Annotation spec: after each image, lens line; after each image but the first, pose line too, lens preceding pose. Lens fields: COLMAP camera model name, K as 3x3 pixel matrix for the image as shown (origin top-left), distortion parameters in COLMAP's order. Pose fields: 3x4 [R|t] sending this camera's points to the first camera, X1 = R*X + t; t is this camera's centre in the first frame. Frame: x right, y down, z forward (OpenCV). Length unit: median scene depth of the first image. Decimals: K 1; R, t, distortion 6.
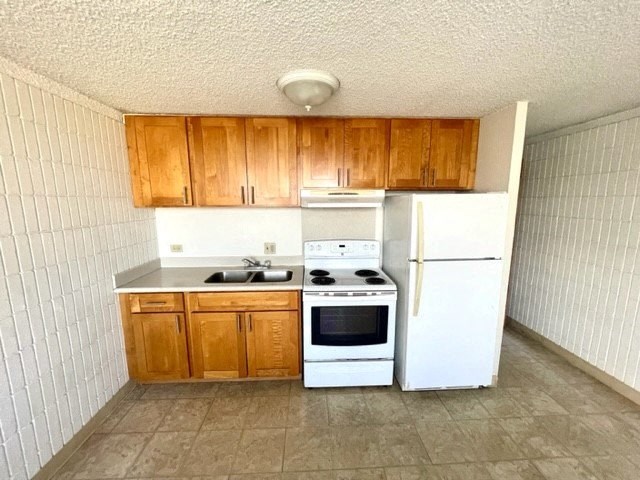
lens RADIAL K [[258.9, 0, 318.6], [0, 258.9, 242.1], [0, 0, 1]] dist [0.002173, -0.000768]
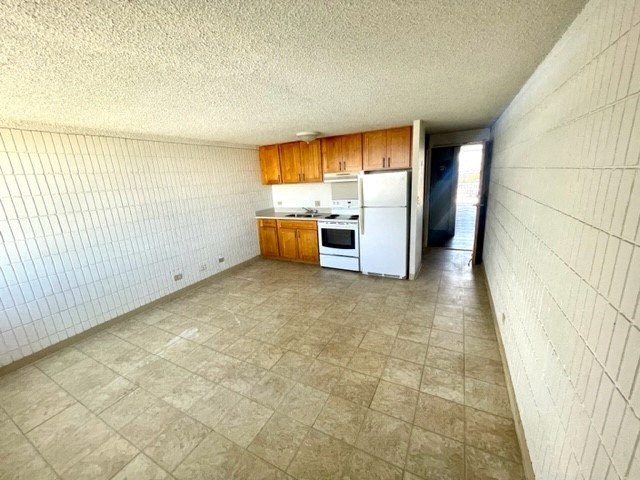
lens RADIAL K [[258.9, 0, 319.5], [0, 258.9, 243.6], [0, 0, 1]] dist [0.002173, -0.000768]
pose [[0.862840, 0.082314, -0.498729, 1.023166], [-0.024993, 0.992392, 0.120552, 0.108639], [0.504858, -0.091552, 0.858333, -0.875557]]
